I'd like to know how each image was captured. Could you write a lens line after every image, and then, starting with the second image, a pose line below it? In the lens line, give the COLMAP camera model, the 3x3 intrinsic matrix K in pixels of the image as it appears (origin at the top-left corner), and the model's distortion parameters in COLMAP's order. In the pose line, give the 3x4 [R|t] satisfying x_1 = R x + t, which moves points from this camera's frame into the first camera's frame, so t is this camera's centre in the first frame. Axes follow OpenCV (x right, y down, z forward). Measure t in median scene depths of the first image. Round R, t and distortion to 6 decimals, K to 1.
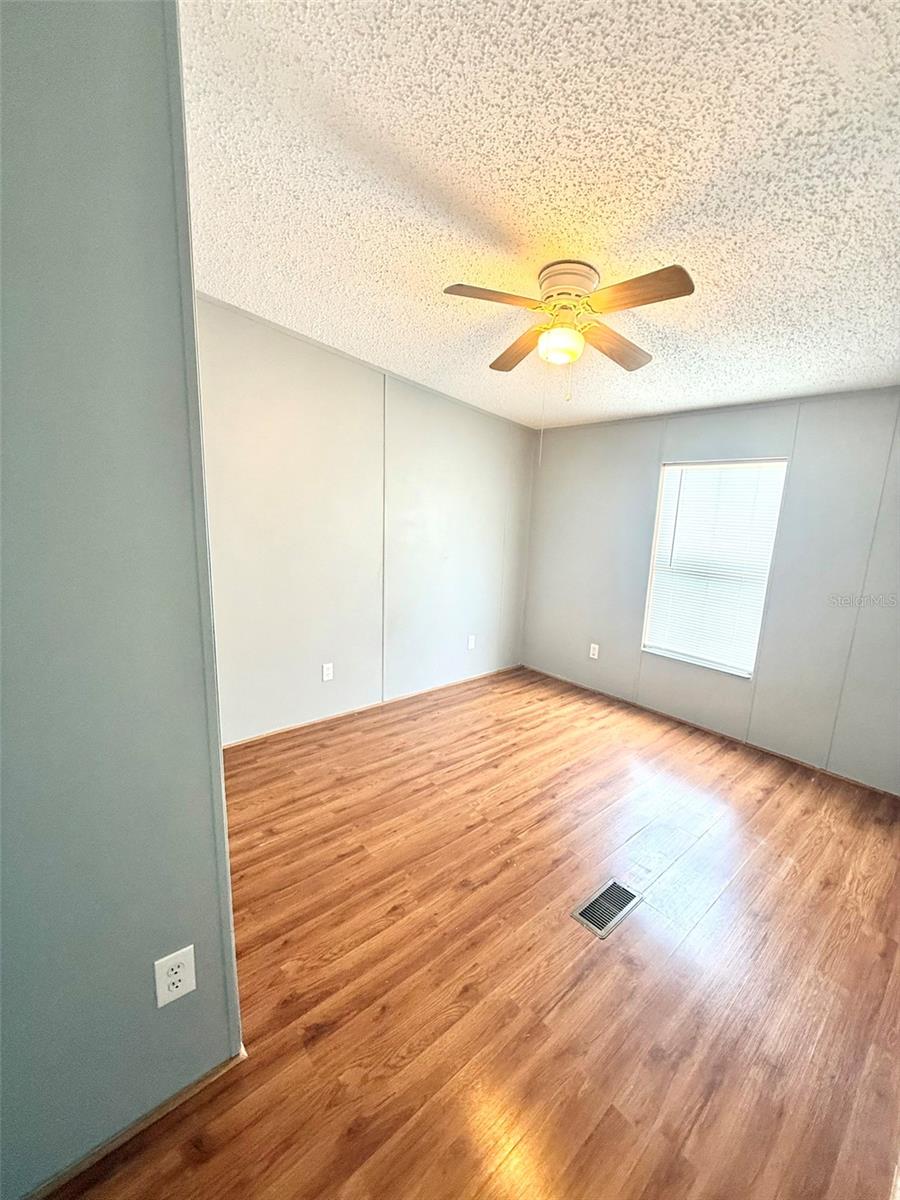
lens RADIAL K [[478.2, 0, 450.0], [0, 478.2, 600.0], [0, 0, 1]] dist [-0.000524, 0.000084]
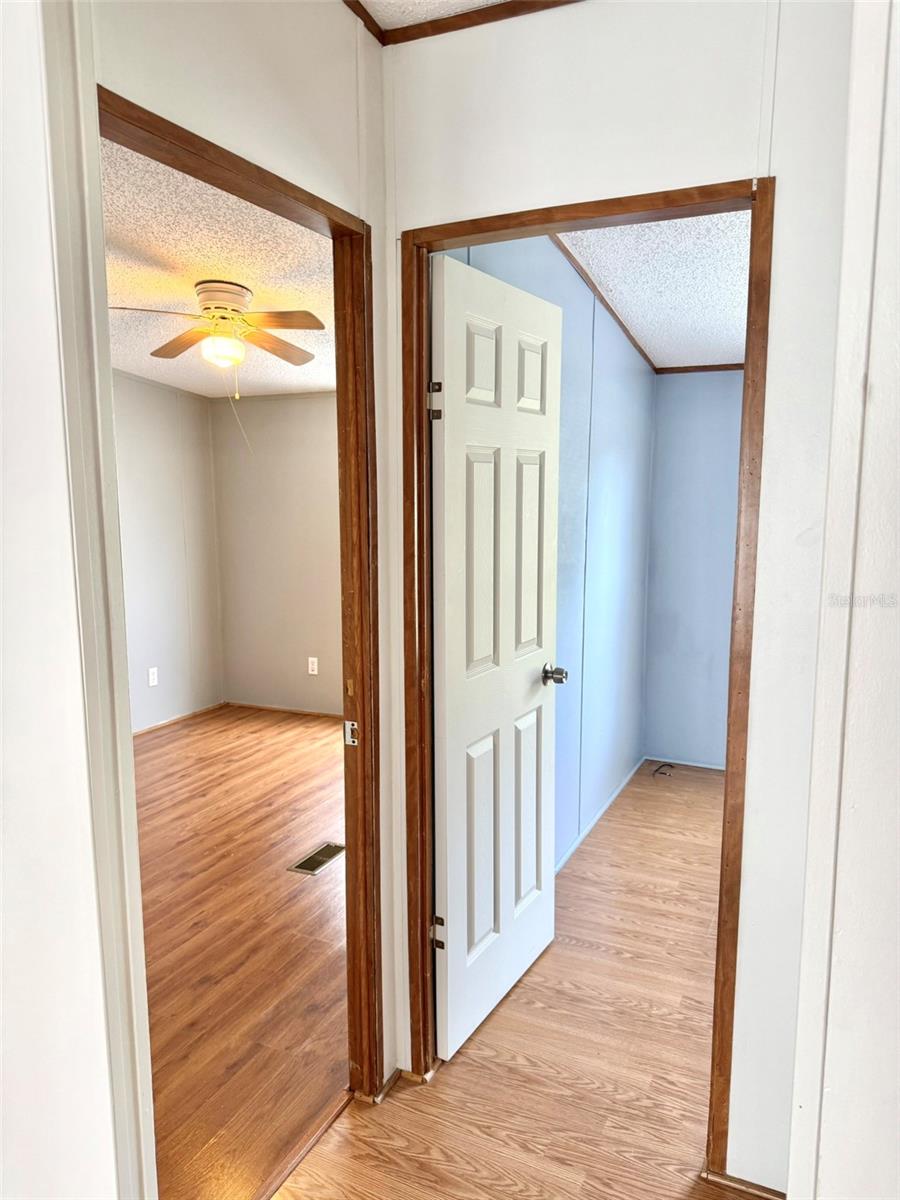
lens RADIAL K [[851.5, 0, 450.0], [0, 851.5, 600.0], [0, 0, 1]] dist [-0.002776, -0.001877]
pose [[0.910730, -0.092883, 0.402422, -0.079211], [0.112666, 0.993300, -0.025713, 0.081430], [-0.397338, 0.068756, 0.915093, -0.575556]]
